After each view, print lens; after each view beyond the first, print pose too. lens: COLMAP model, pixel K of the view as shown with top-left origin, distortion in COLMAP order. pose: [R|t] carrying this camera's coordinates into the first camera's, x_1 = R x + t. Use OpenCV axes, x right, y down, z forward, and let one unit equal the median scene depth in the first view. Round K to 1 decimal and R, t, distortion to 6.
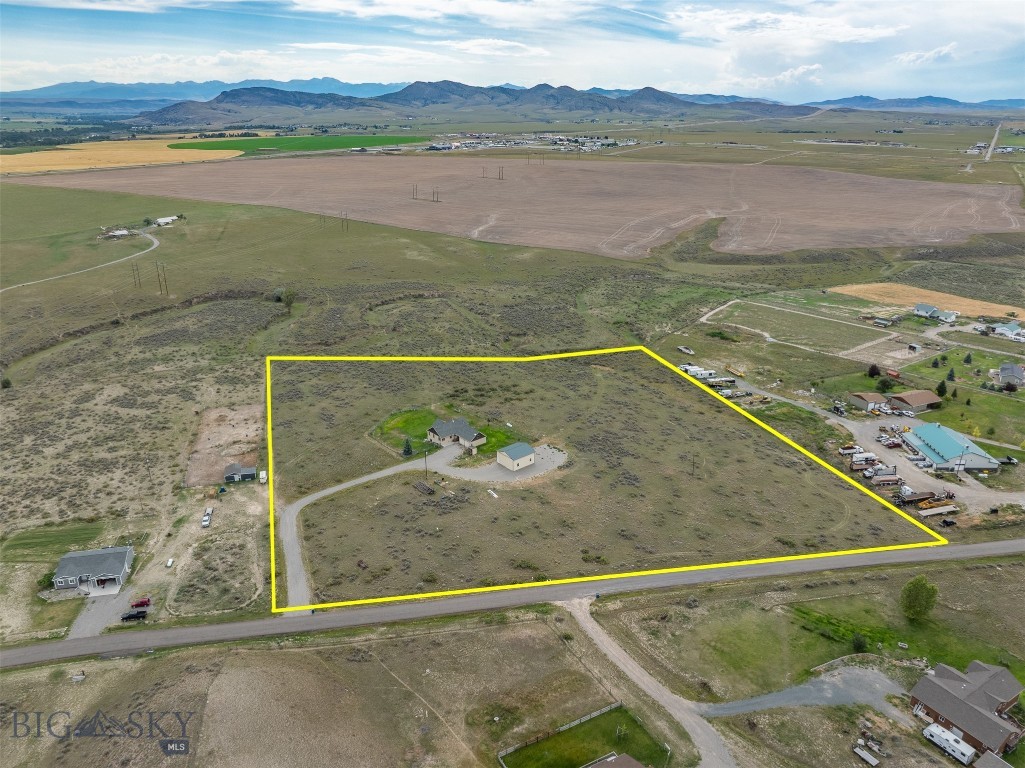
lens RADIAL K [[721.5, 0, 520.5], [0, 721.5, 386.0], [0, 0, 1]] dist [-0.051914, 0.016365]
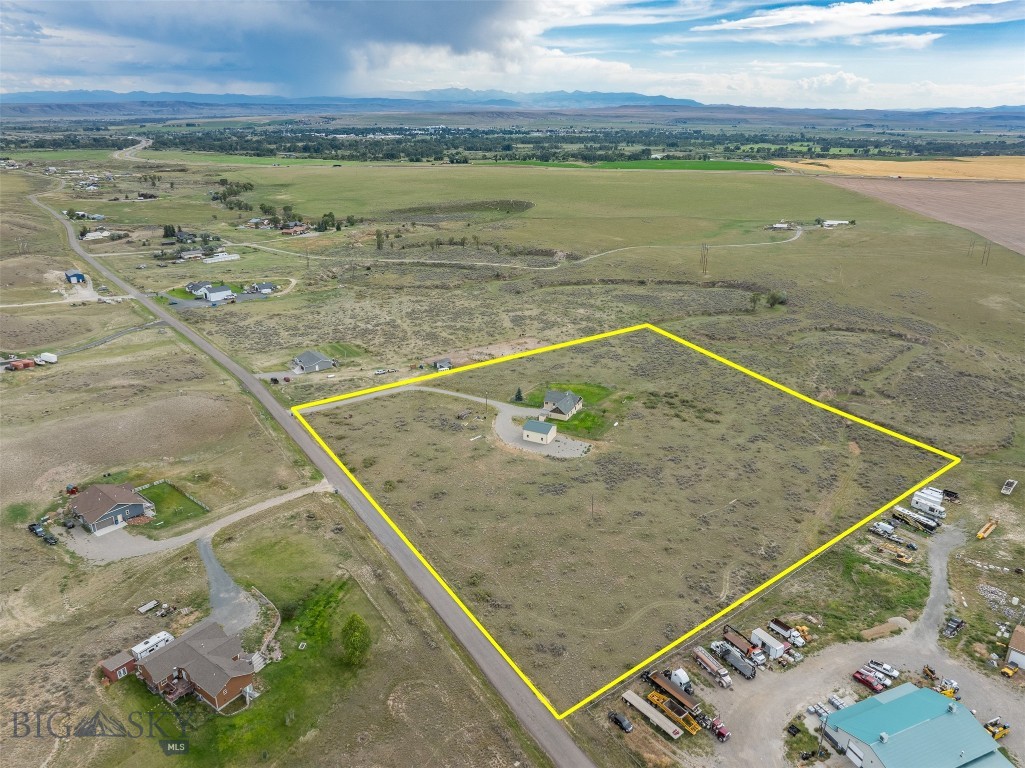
lens RADIAL K [[721.5, 0, 513.4], [0, 721.5, 383.2], [0, 0, 1]] dist [-0.051914, 0.016365]
pose [[0.374313, 0.318589, -0.870856, 1.227245], [-0.336973, 0.921659, 0.192336, -0.223104], [0.863909, 0.221461, 0.452345, 0.643474]]
